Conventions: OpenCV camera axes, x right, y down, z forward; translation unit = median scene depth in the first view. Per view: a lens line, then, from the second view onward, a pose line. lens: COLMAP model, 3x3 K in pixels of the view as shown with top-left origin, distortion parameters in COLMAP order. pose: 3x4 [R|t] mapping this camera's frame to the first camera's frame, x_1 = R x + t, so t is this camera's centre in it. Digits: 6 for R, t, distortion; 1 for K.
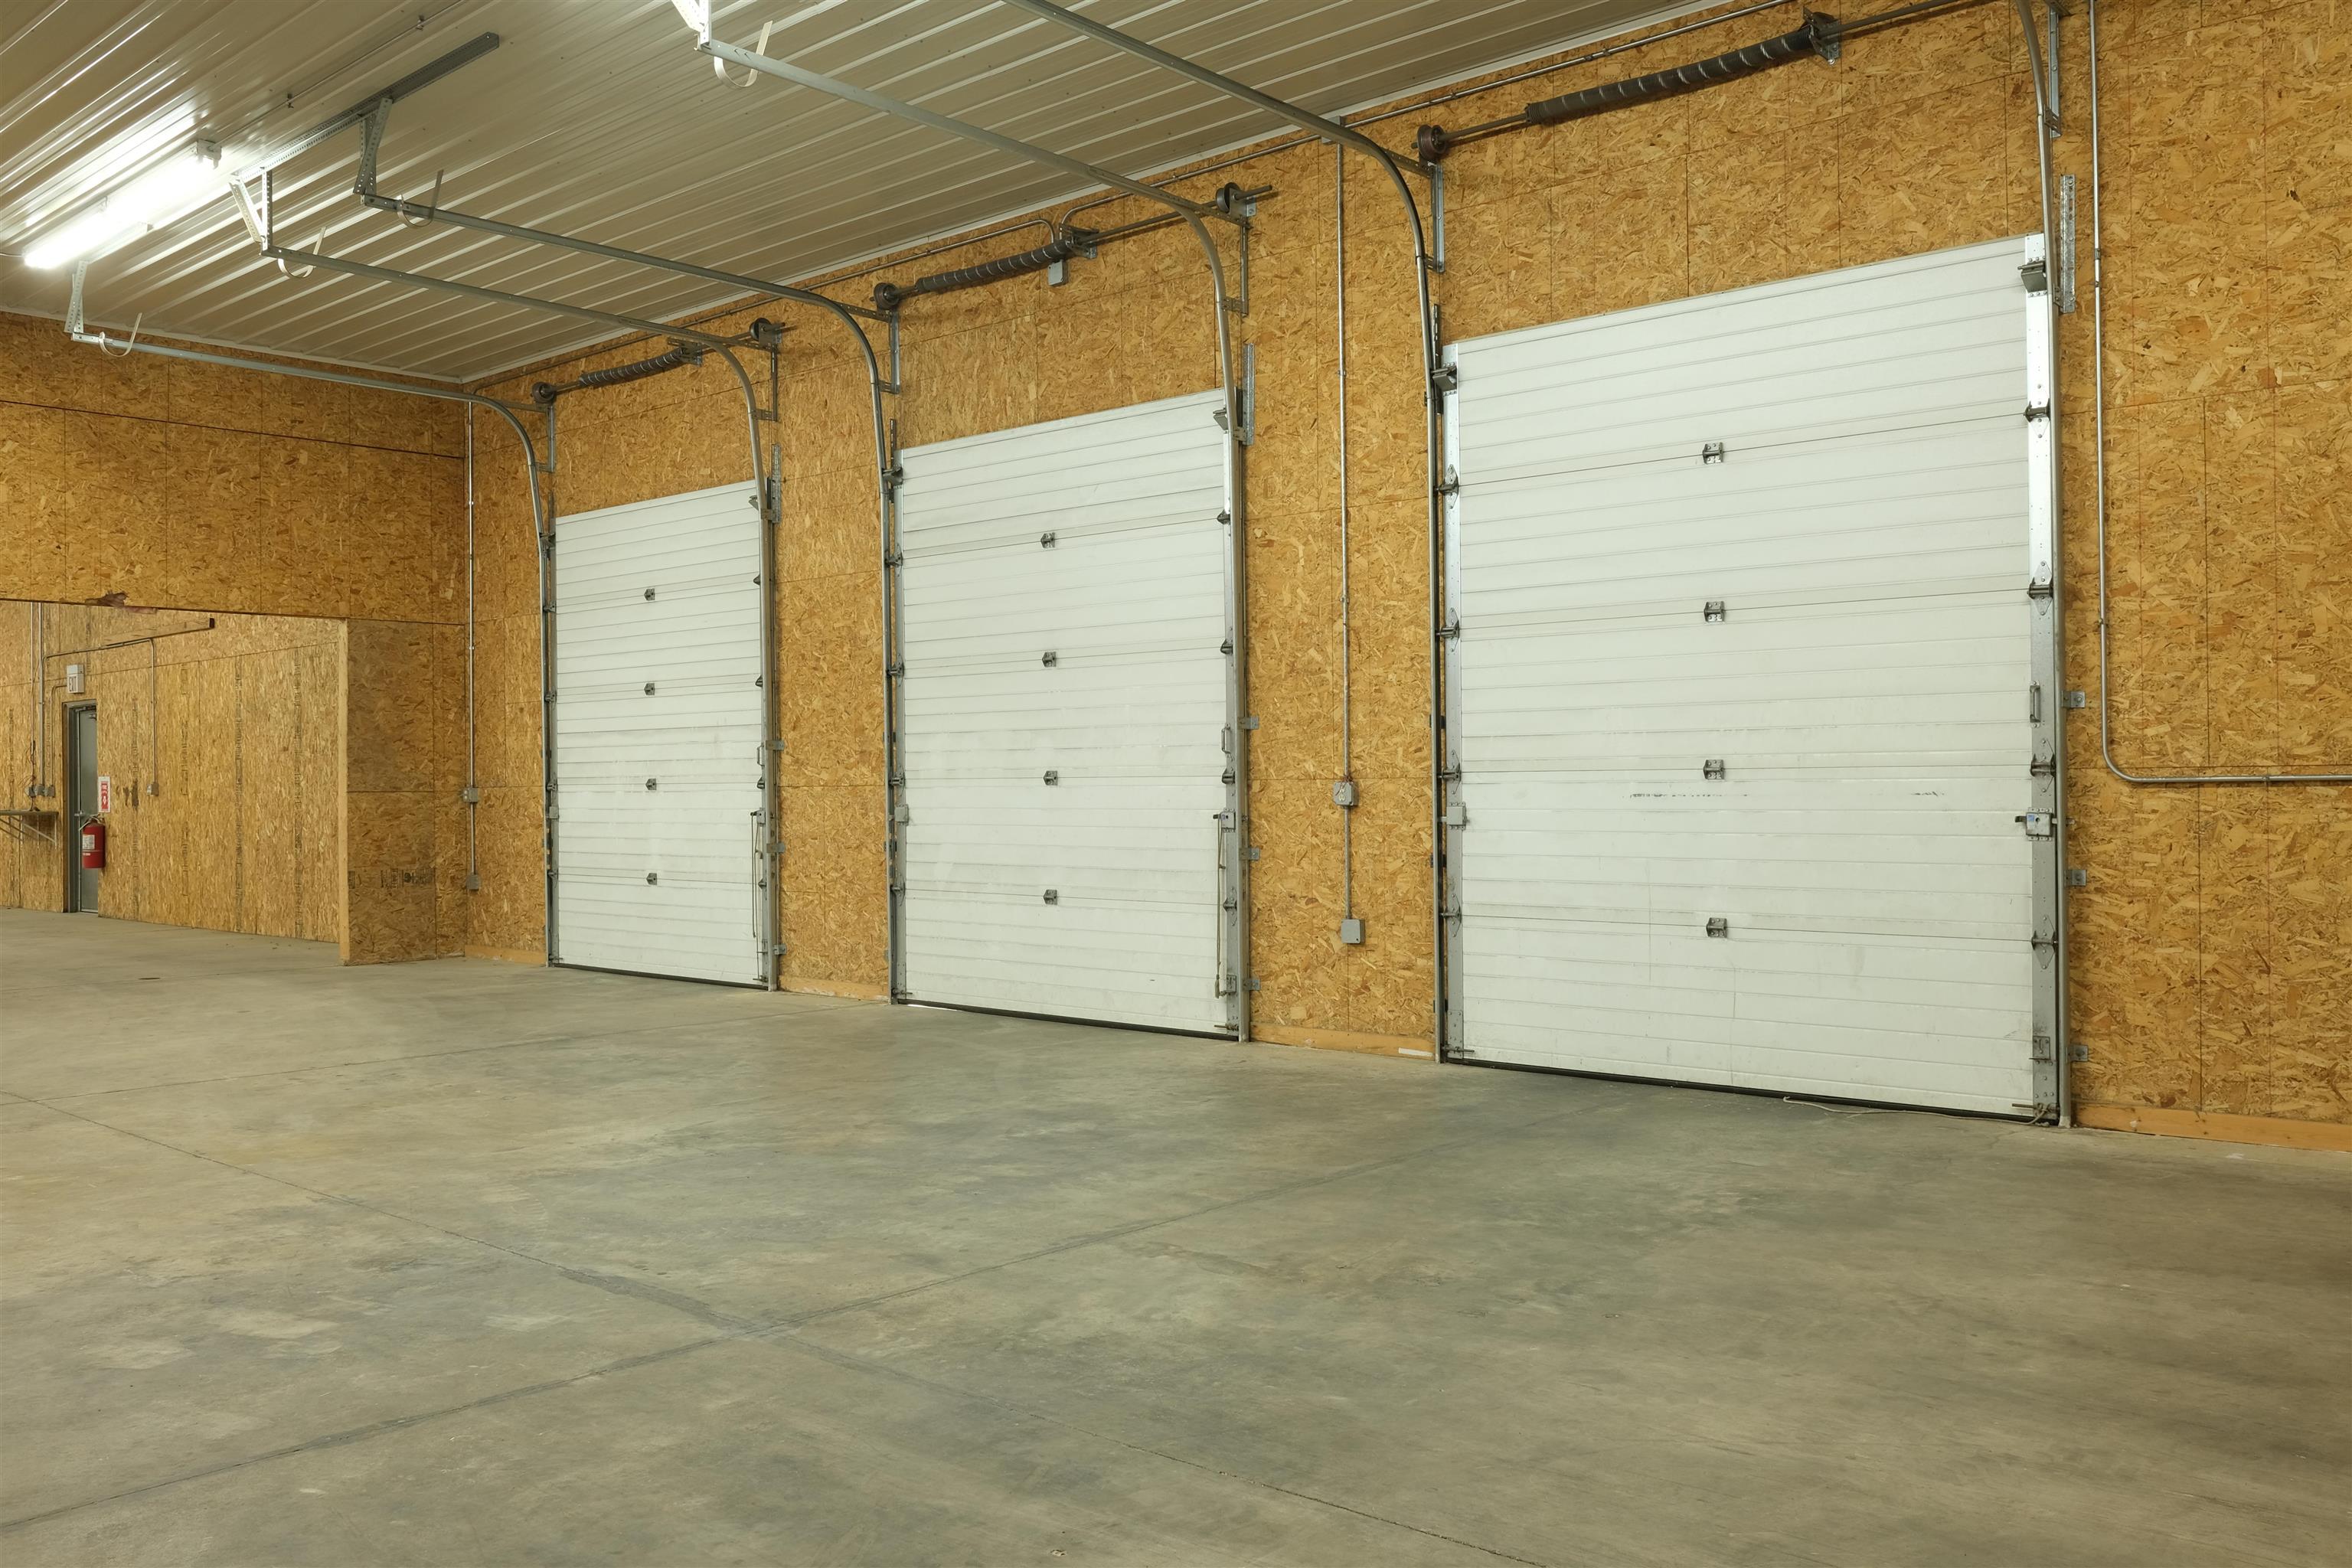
lens RADIAL K [[1906.4, 0, 1176.4], [0, 1906.4, 779.4], [0, 0, 1]] dist [-0.036521, 0.020360]
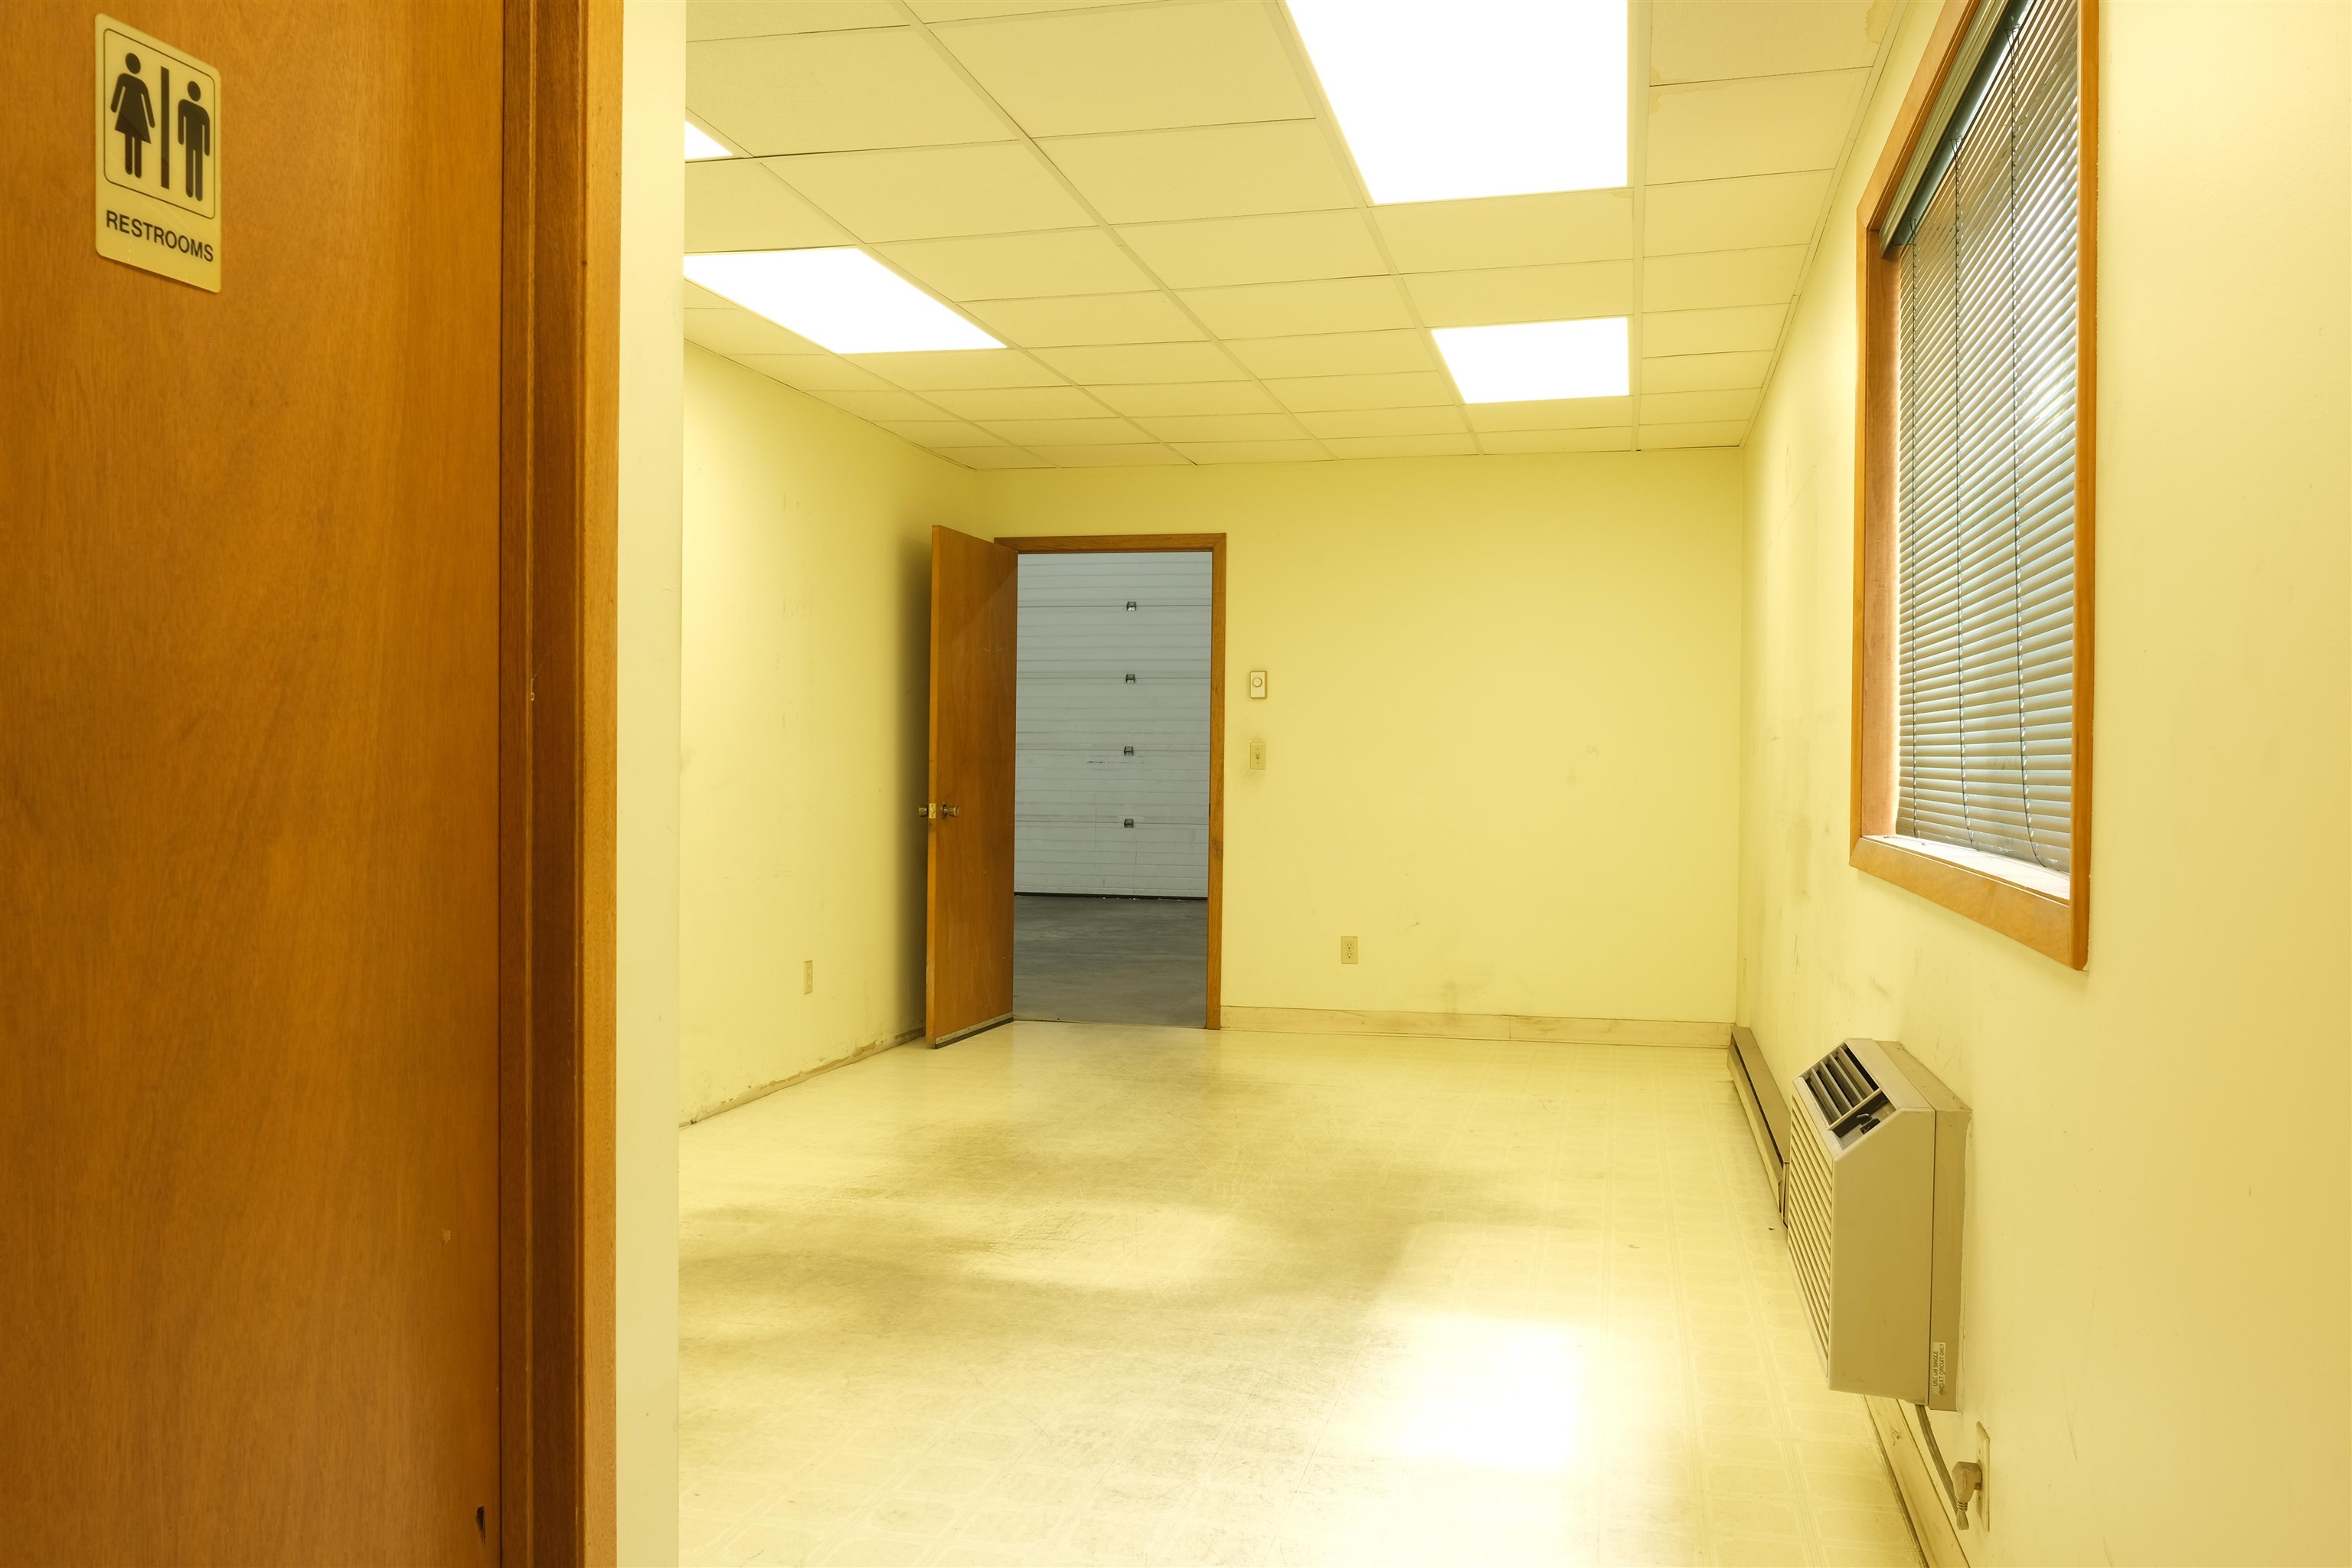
lens RADIAL K [[1906.4, 0, 1176.0], [0, 1906.4, 783.3], [0, 0, 1]] dist [-0.036521, 0.020360]
pose [[0.883526, 0.008777, 0.468300, -0.203410], [-0.016932, 0.999769, 0.013207, 0.000679], [-0.468076, -0.019598, 0.883471, -0.281354]]
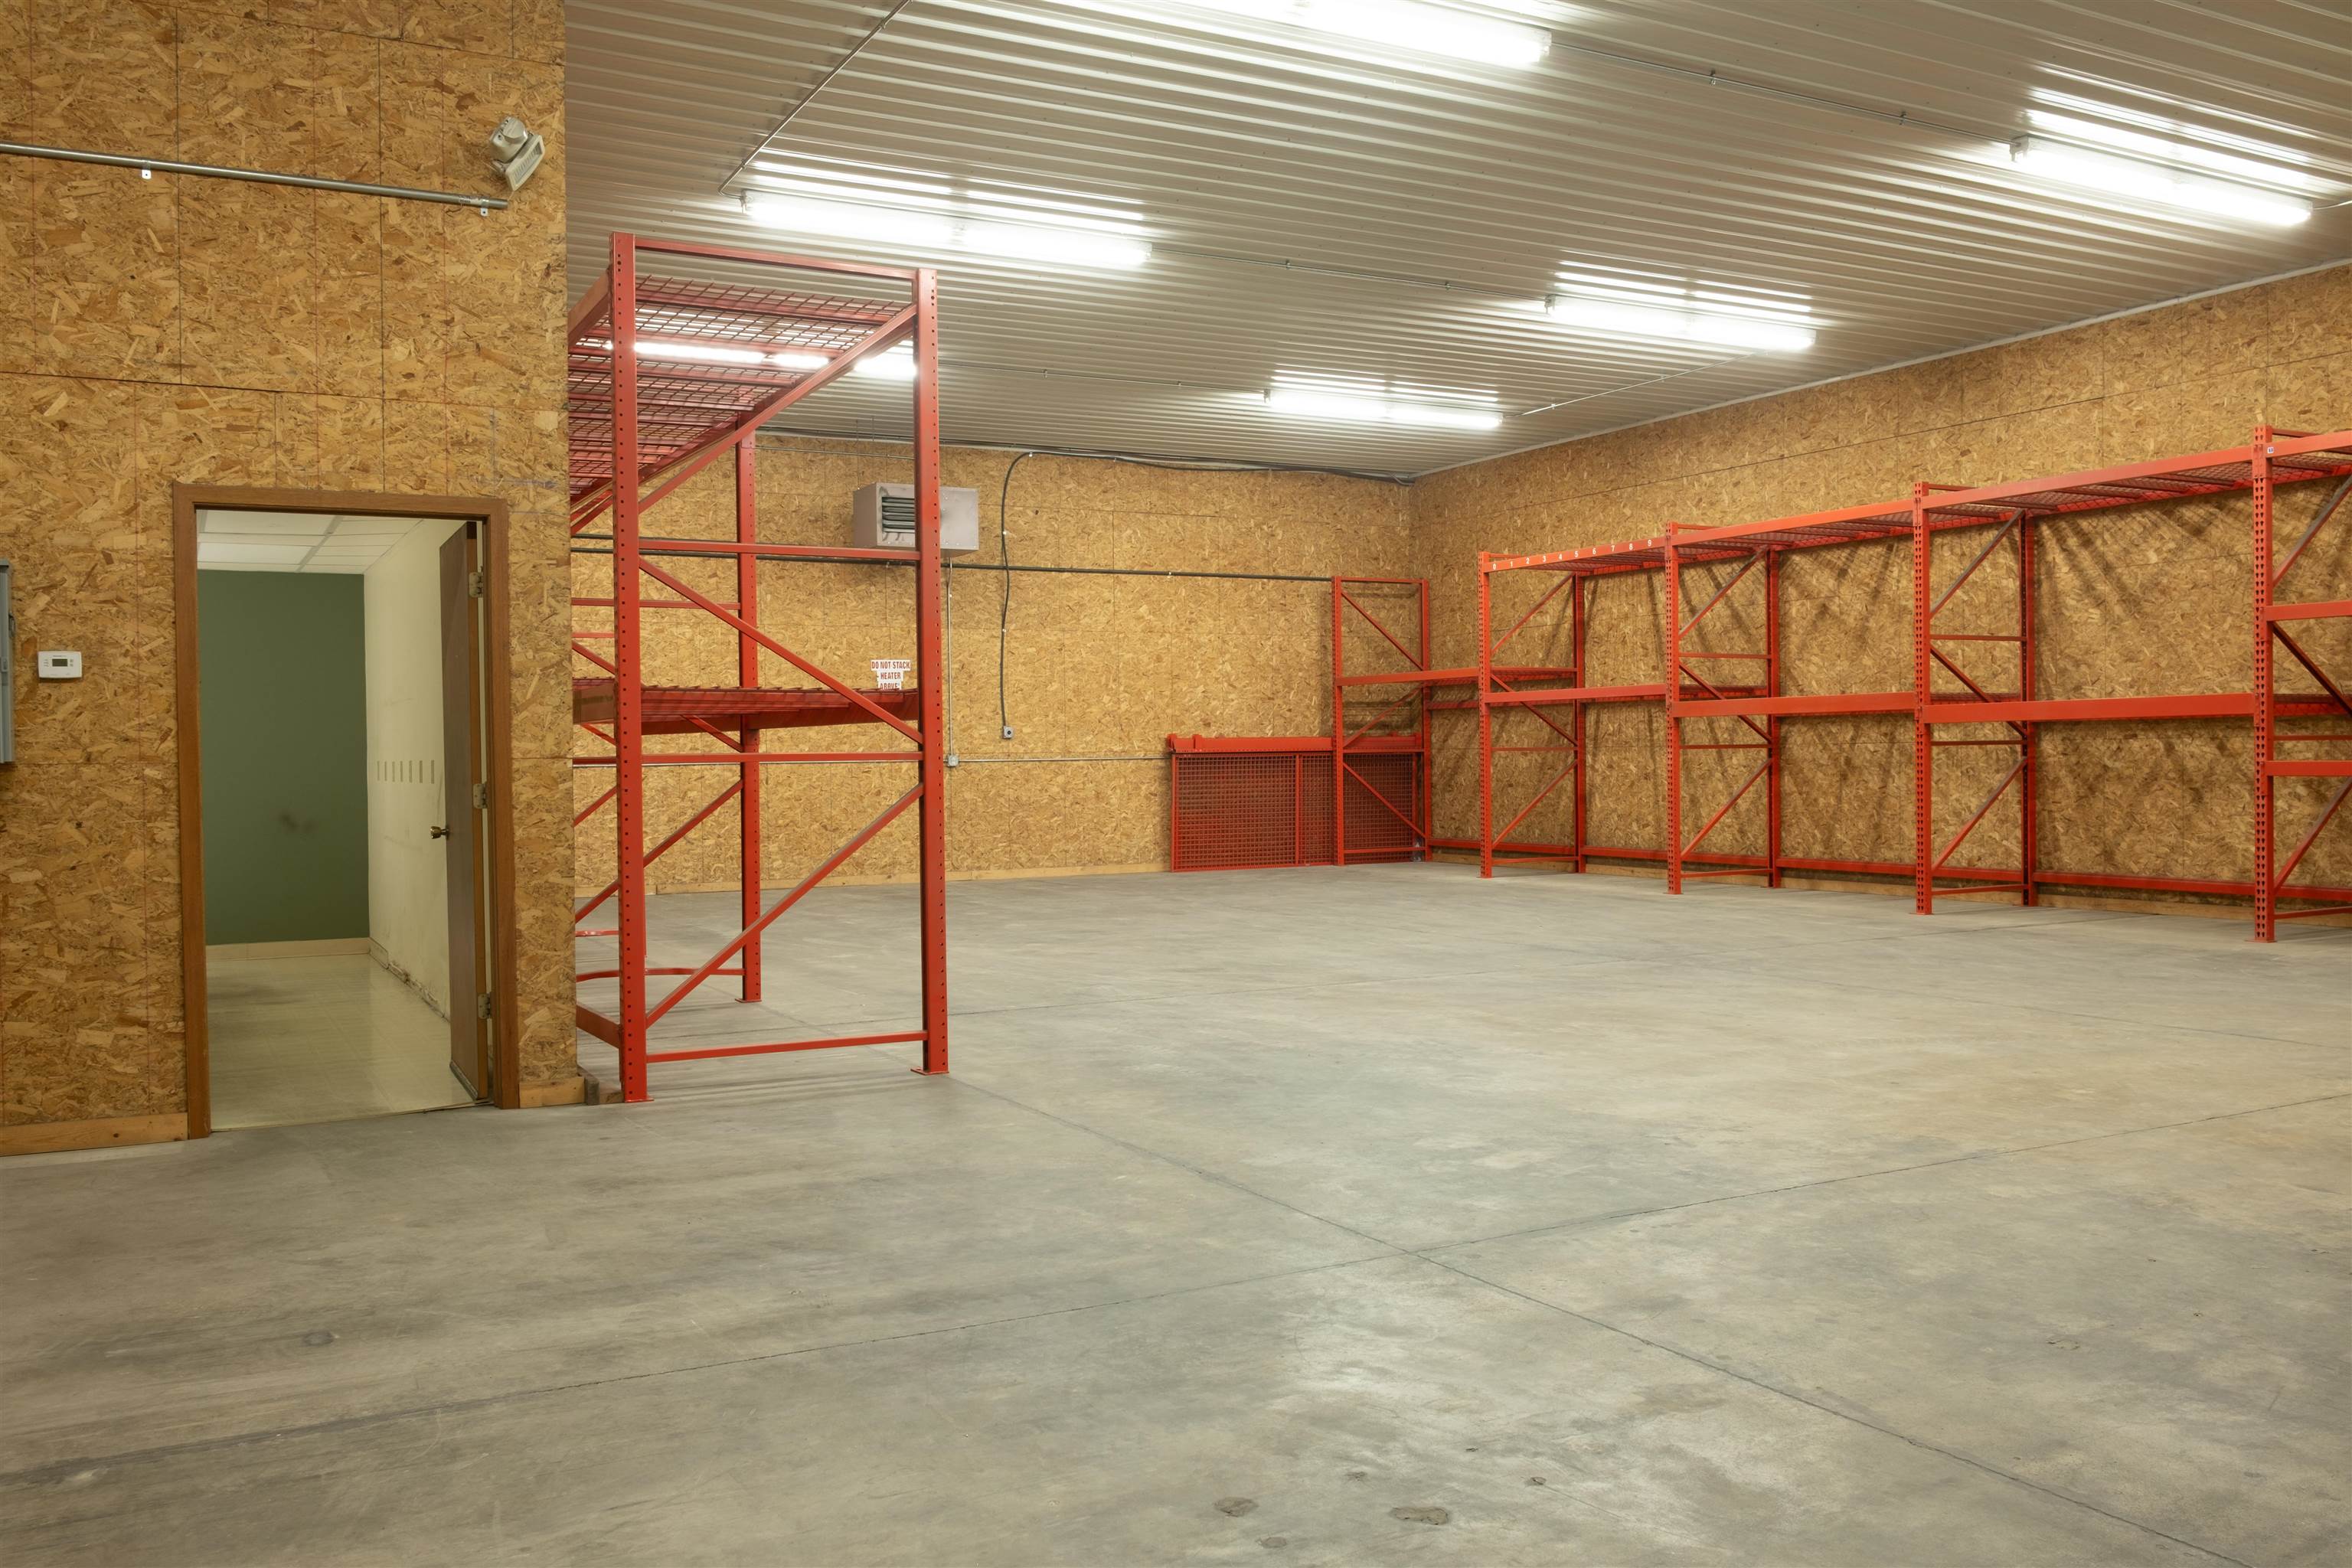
lens RADIAL K [[1906.4, 0, 1167.9], [0, 1906.4, 784.7], [0, 0, 1]] dist [-0.036521, 0.020360]
pose [[-0.345913, 0.028455, -0.937835, 0.279929], [0.021522, 0.999518, 0.022388, -0.001098], [0.938020, -0.012439, -0.346358, 0.418649]]
